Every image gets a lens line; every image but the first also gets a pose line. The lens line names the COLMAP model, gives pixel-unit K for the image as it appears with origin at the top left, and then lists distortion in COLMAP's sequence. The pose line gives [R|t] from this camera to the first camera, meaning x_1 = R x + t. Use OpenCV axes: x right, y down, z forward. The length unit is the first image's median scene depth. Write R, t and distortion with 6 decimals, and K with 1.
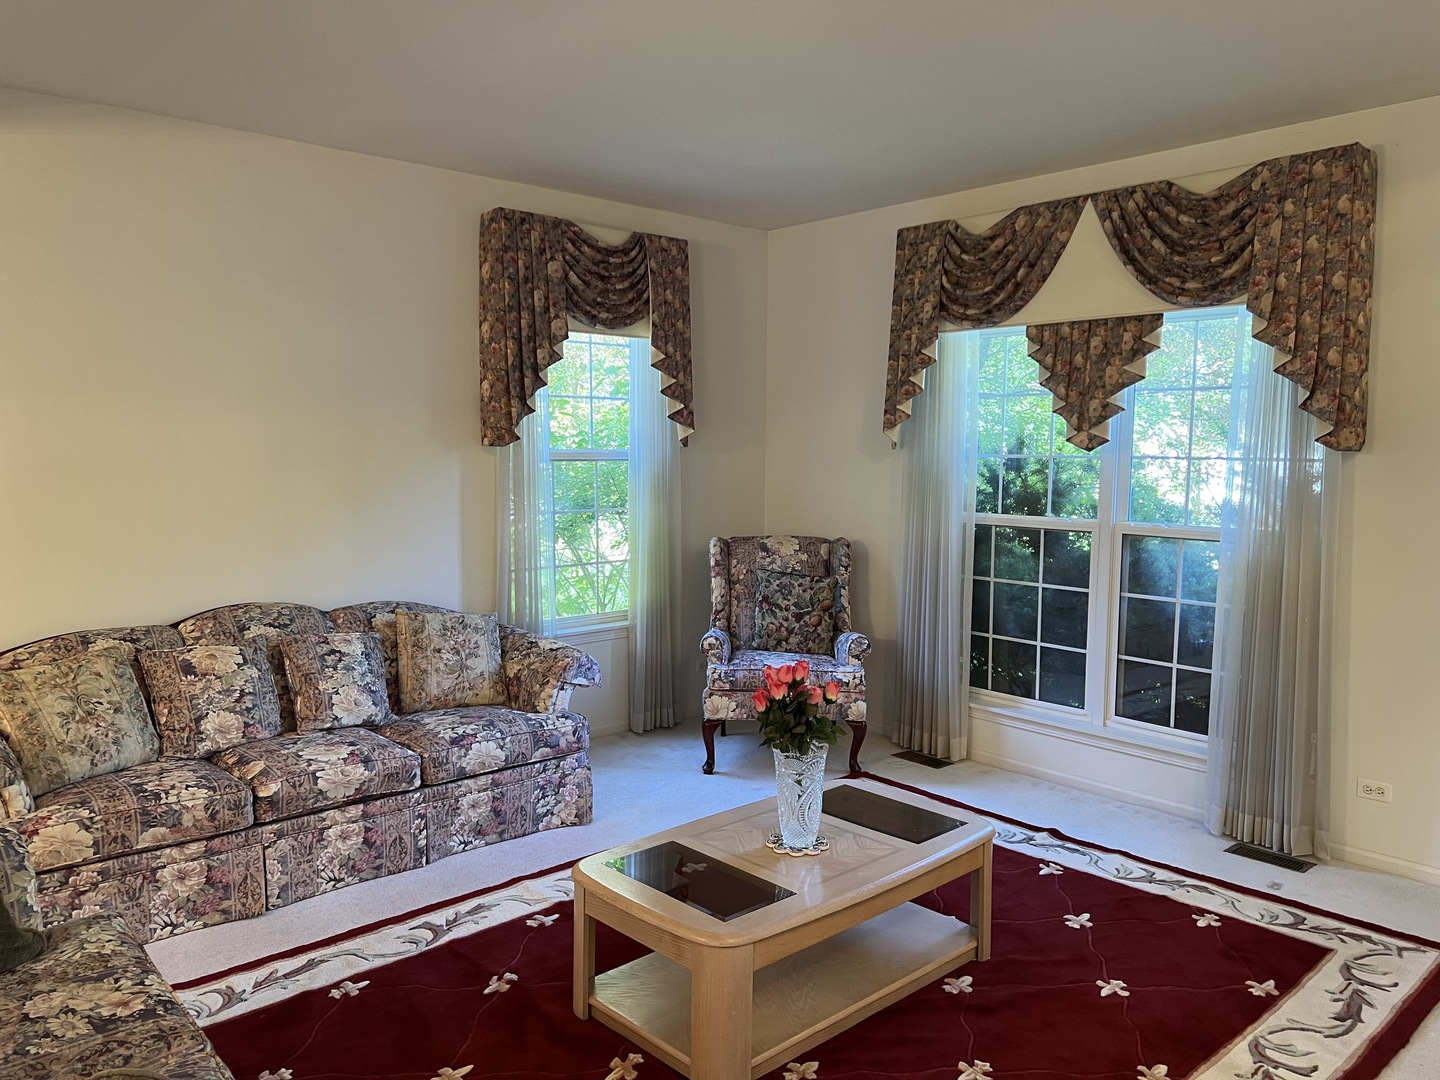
lens RADIAL K [[1082.4, 0, 716.1], [0, 1082.4, 535.8], [0, 0, 1]] dist [0.069429, -0.075623]
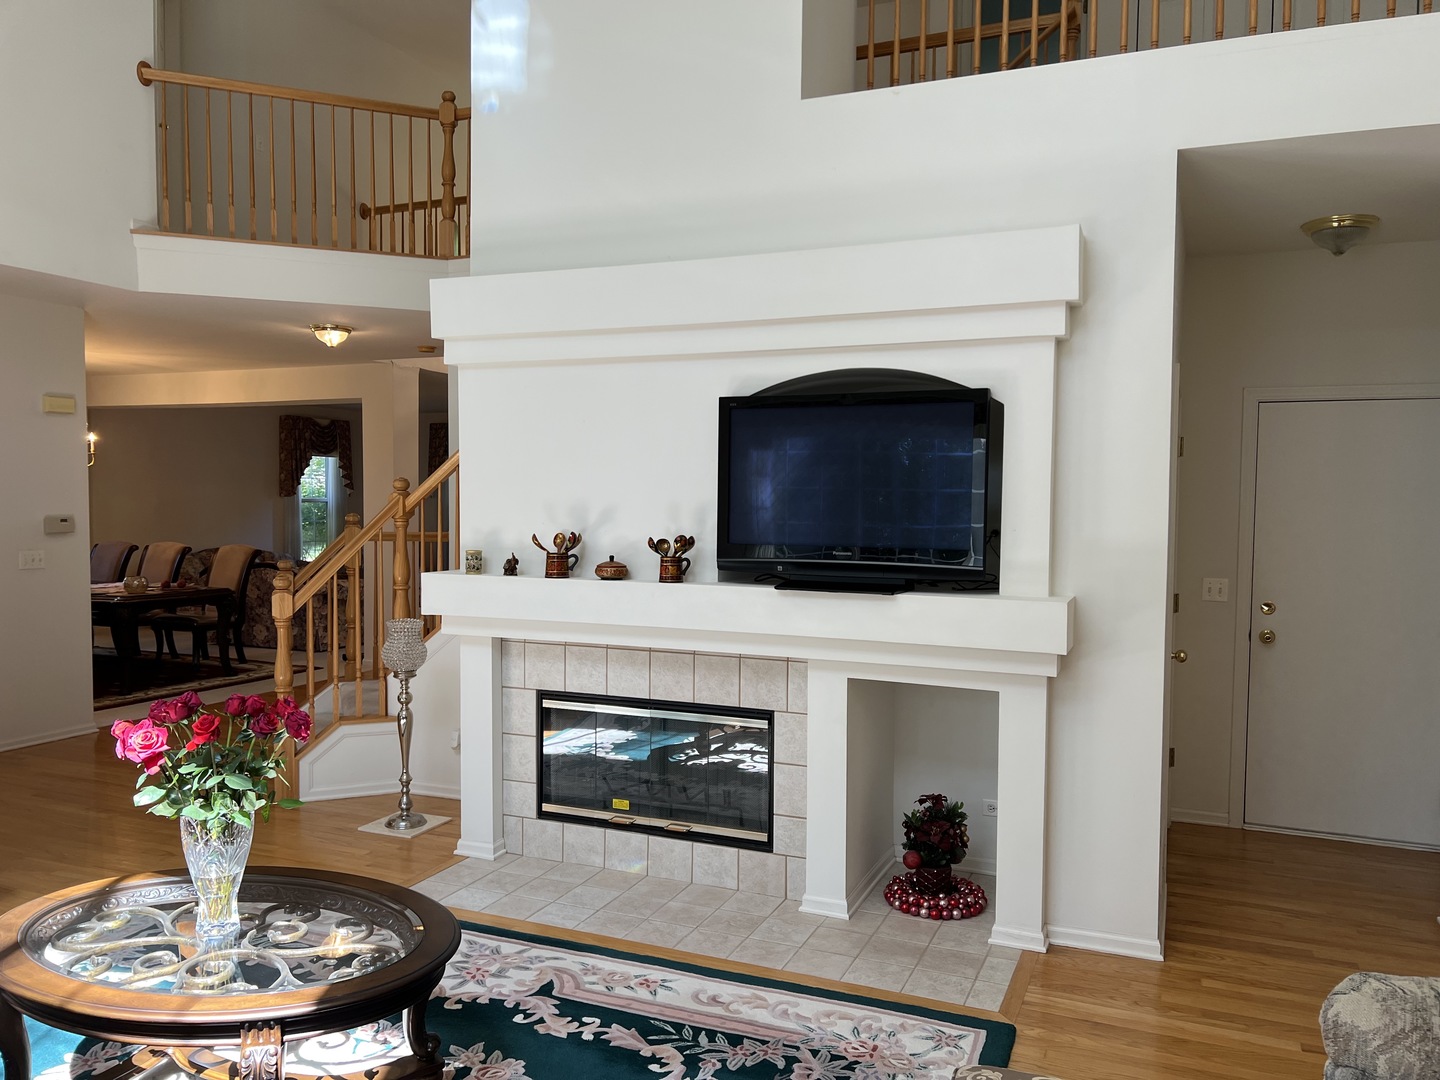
lens RADIAL K [[1082.4, 0, 721.6], [0, 1082.4, 545.1], [0, 0, 1]] dist [0.069429, -0.075623]
pose [[0.906280, -0.020577, 0.422177, -0.398114], [0.037847, 0.998753, -0.032566, 0.188911], [-0.420981, 0.045492, 0.905928, -2.158774]]
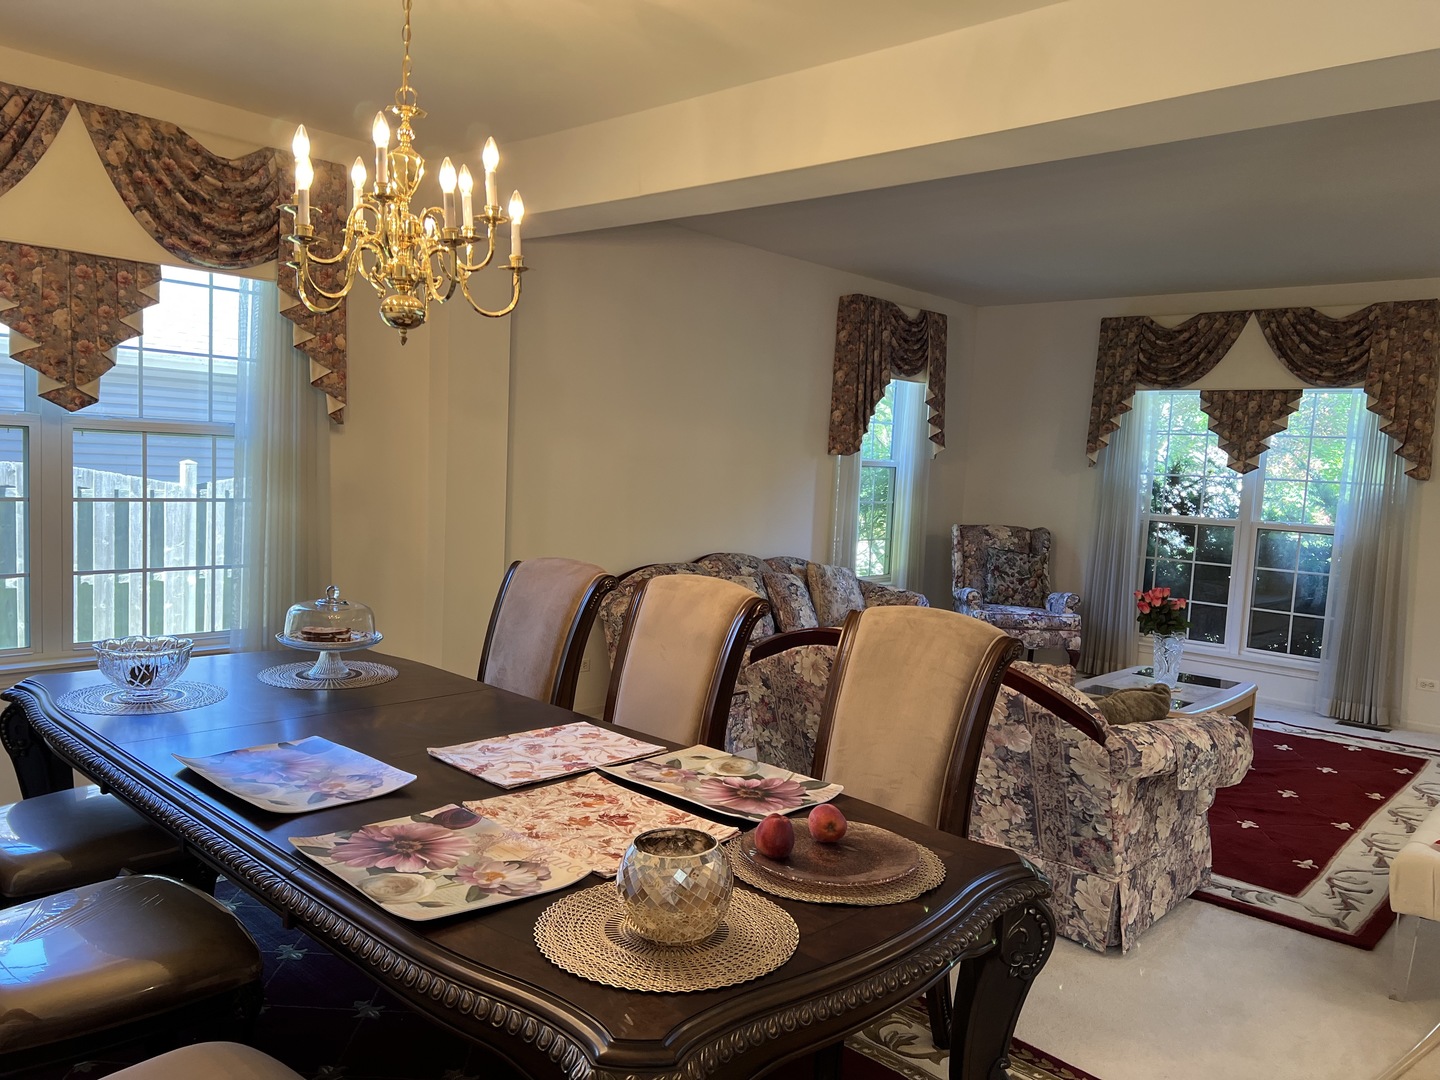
lens RADIAL K [[1082.4, 0, 720.9], [0, 1082.4, 540.9], [0, 0, 1]] dist [0.069429, -0.075623]
pose [[0.993559, 0.032346, 0.108603, -0.542875], [-0.031866, 0.999473, -0.006161, 0.048976], [-0.108745, 0.002660, 0.994066, -0.448700]]
